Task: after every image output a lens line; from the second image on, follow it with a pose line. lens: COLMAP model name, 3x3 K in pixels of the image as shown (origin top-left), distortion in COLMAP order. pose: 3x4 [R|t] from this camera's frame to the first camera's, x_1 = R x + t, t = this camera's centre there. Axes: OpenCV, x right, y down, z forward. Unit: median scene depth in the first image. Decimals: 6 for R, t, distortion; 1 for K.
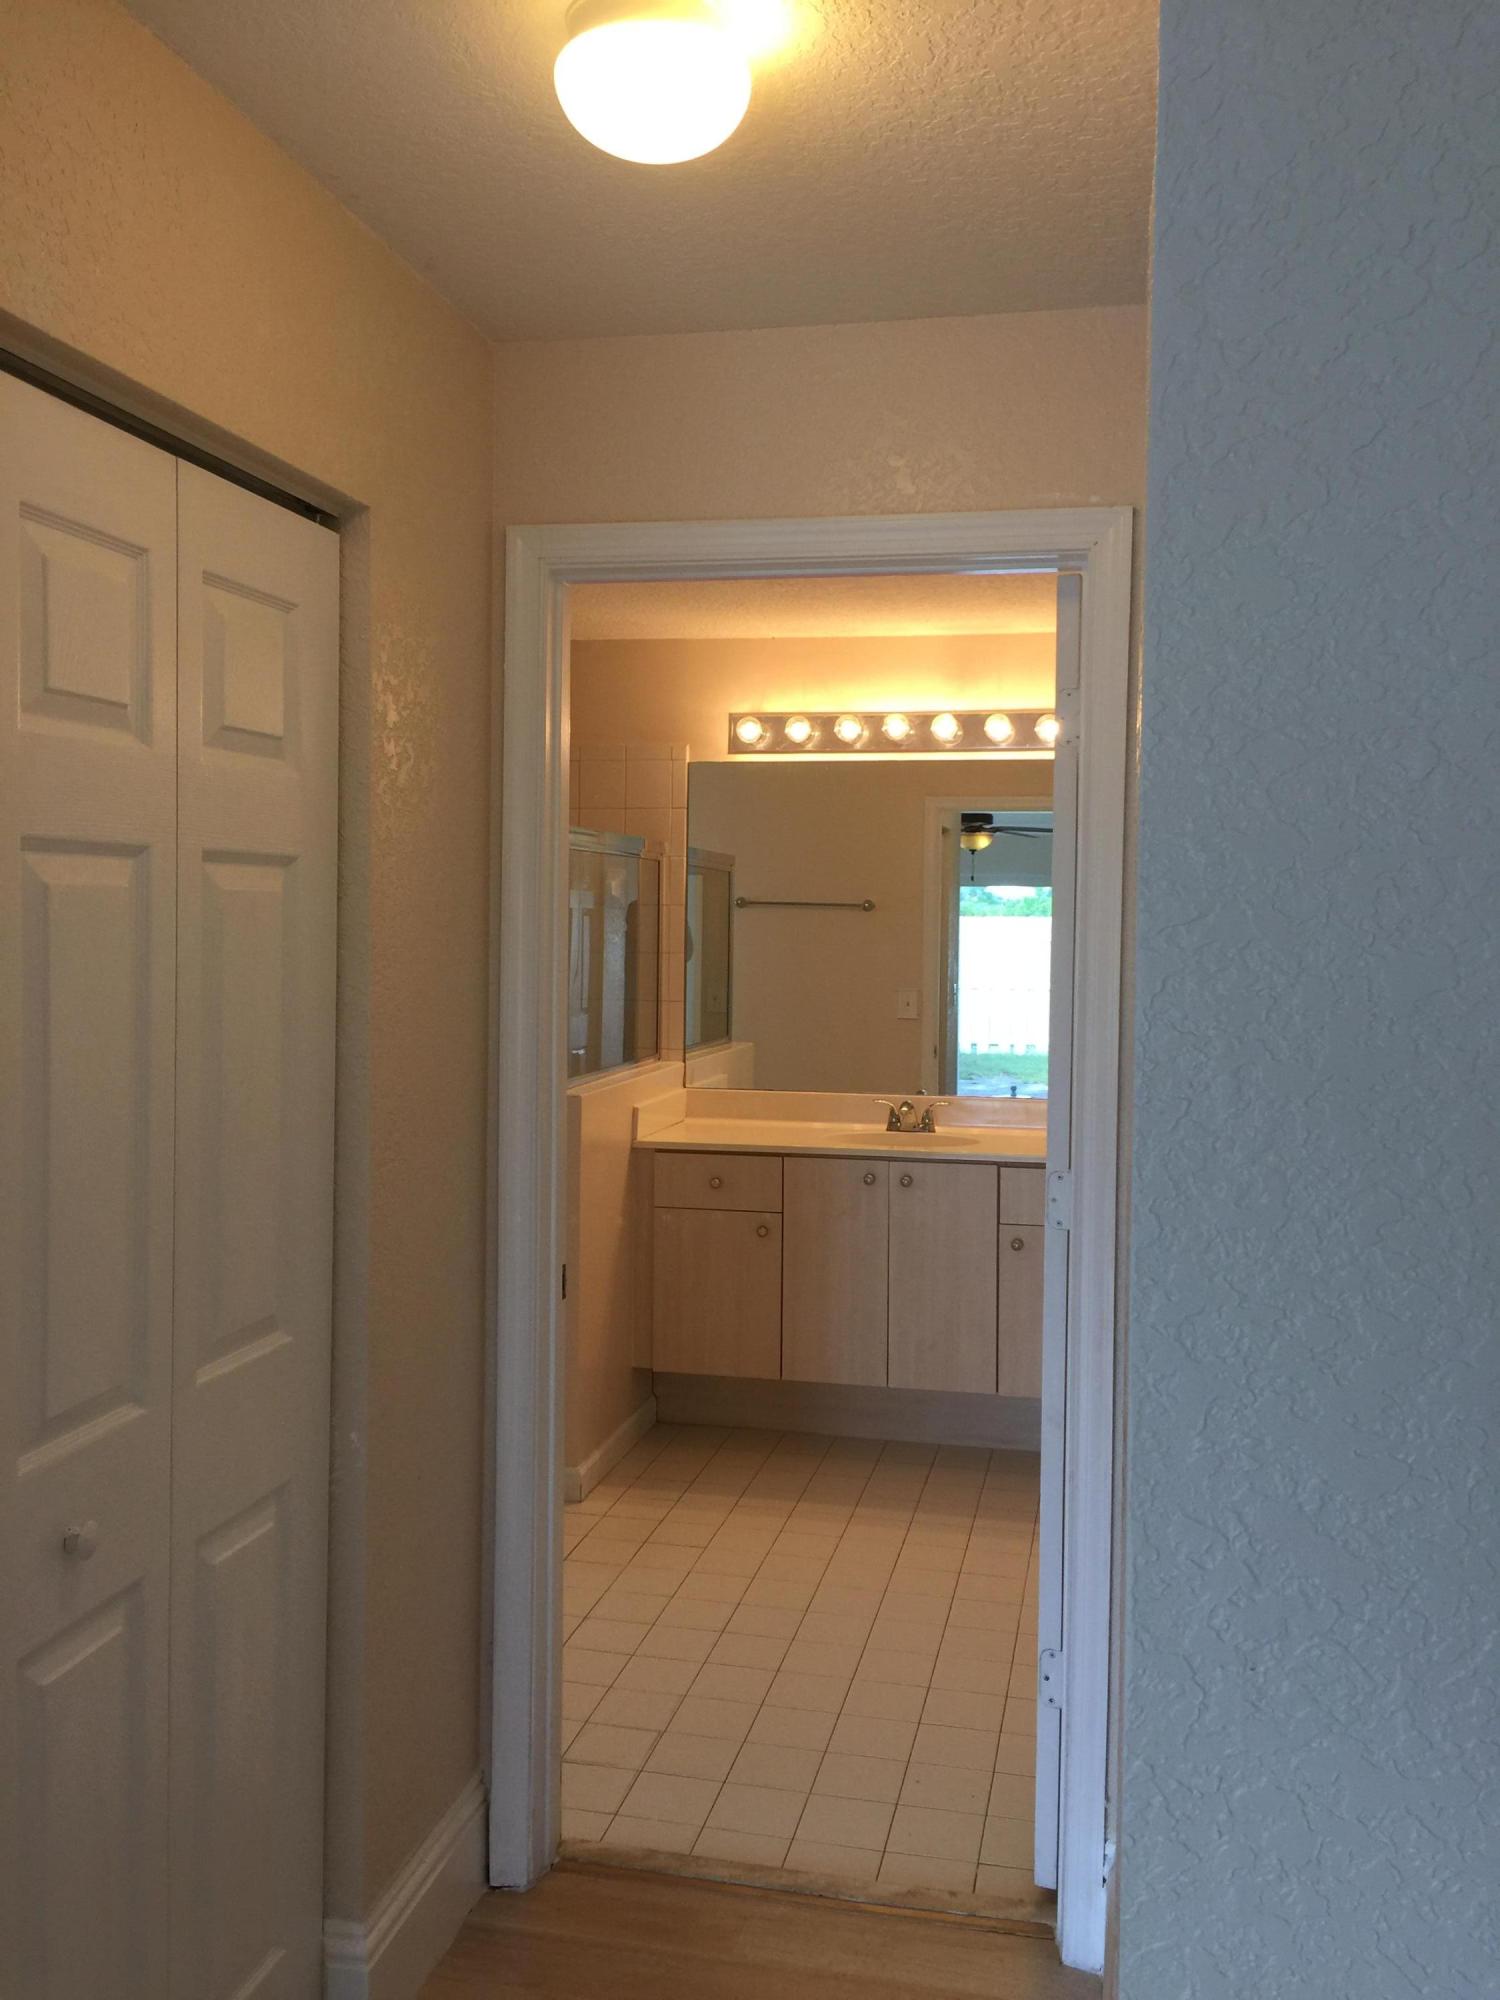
lens RADIAL K [[1687.4, 0, 756.3], [0, 1687.4, 1004.3], [0, 0, 1]] dist [0.071886, -0.109725]
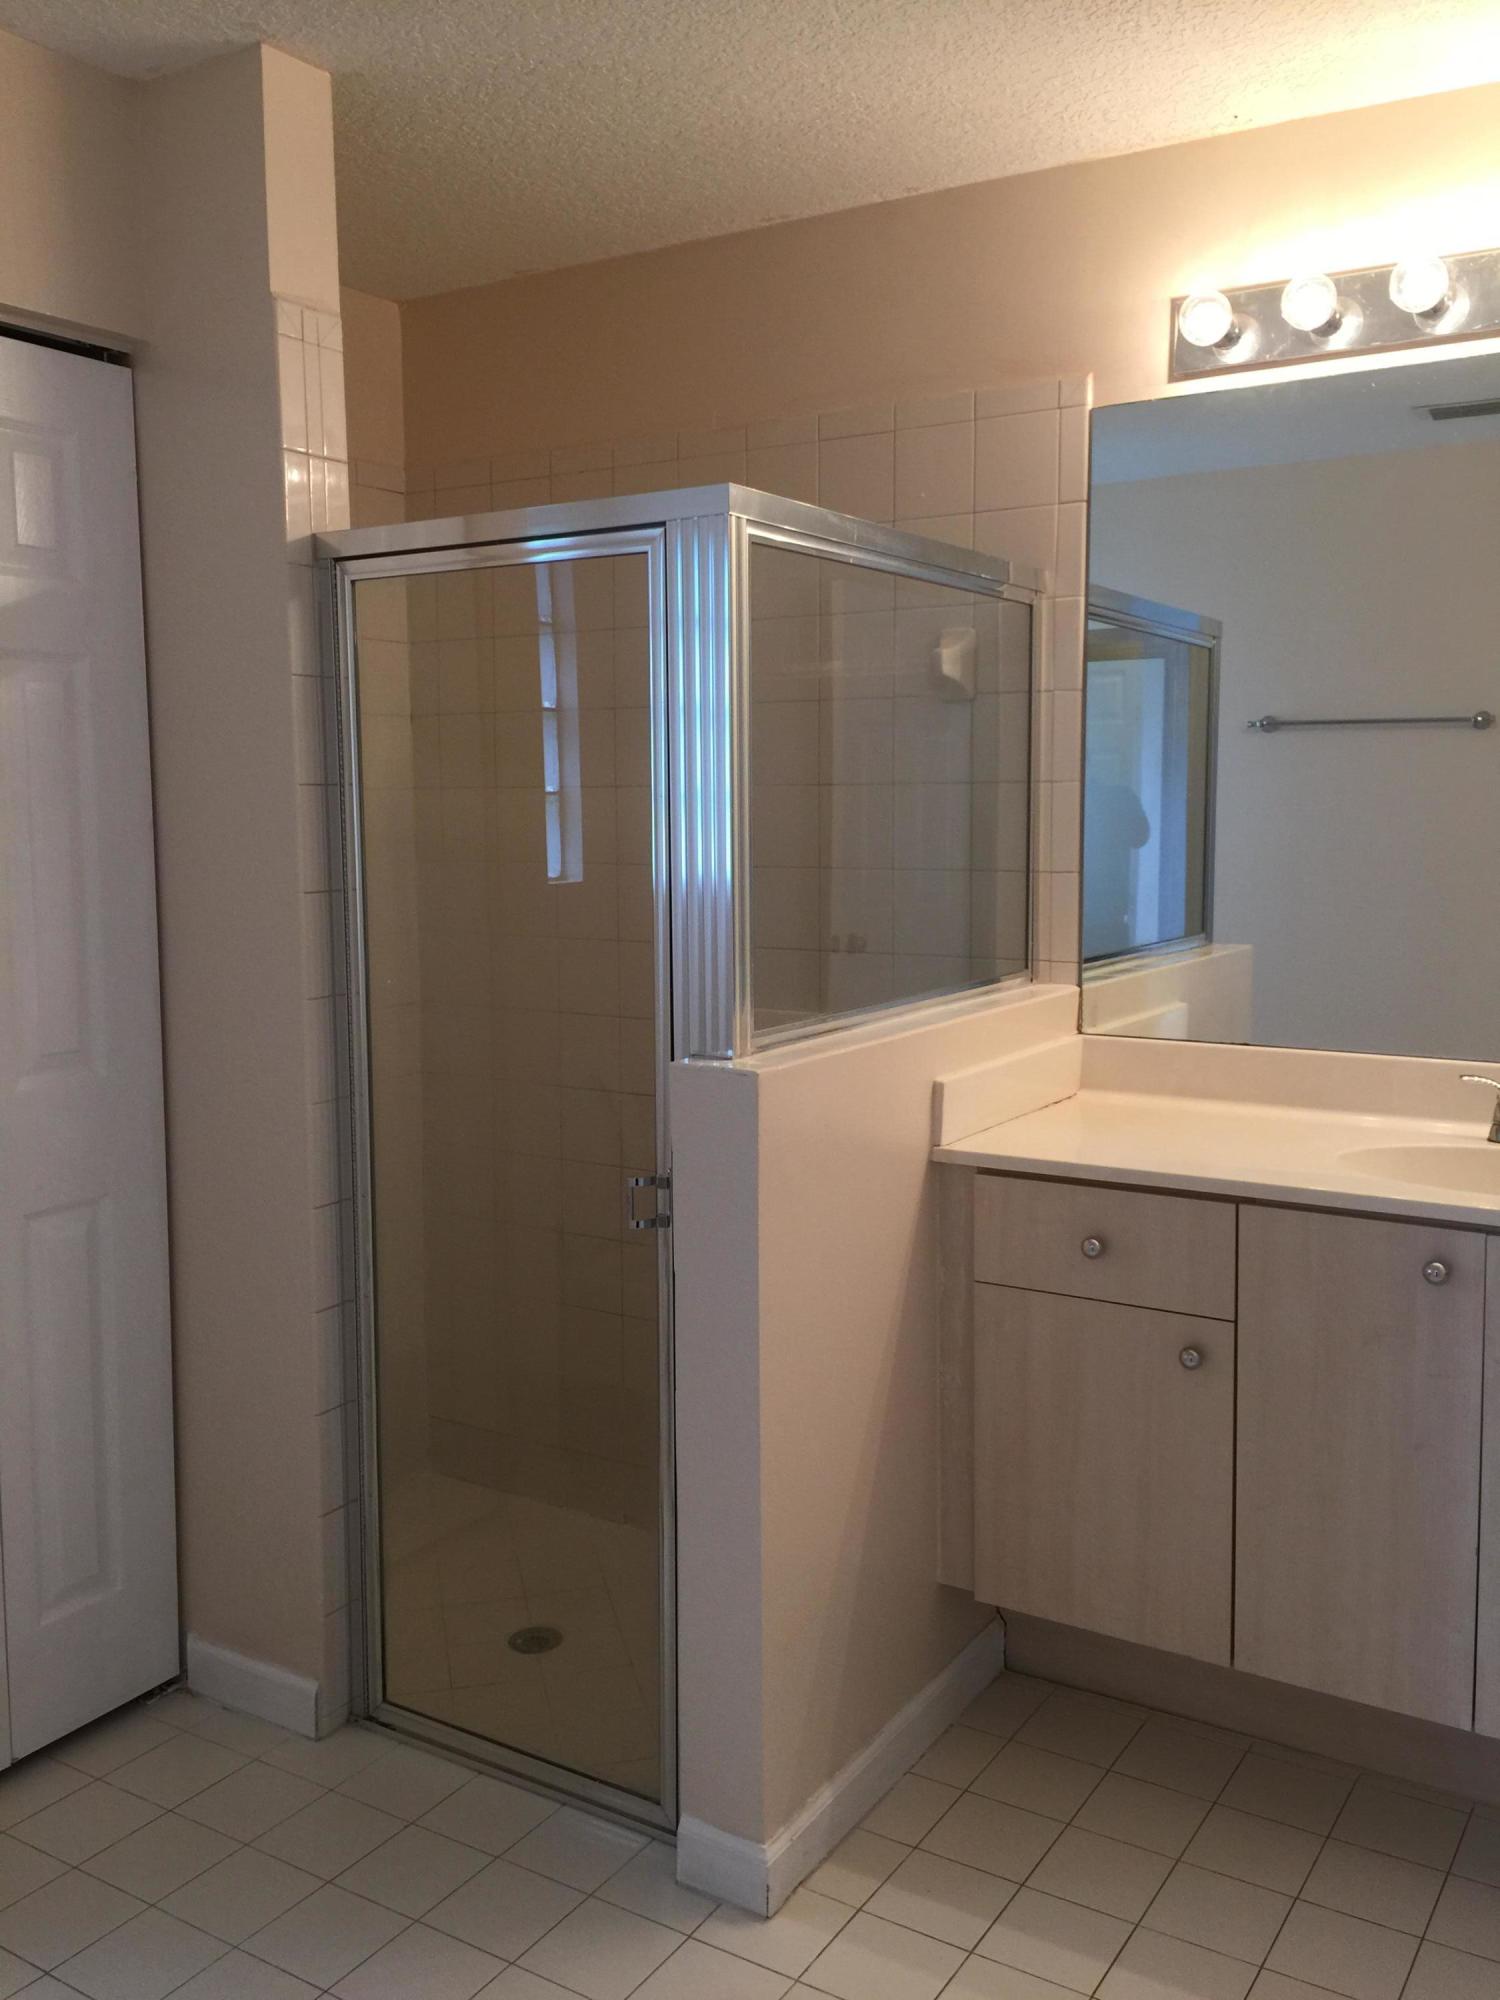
lens RADIAL K [[1687.4, 0, 765.2], [0, 1687.4, 988.1], [0, 0, 1]] dist [0.071886, -0.109725]
pose [[0.941962, 0.016421, -0.335317, 0.044630], [0.004017, 0.998180, 0.060167, 0.002427], [0.335695, -0.058022, 0.940182, 0.477547]]
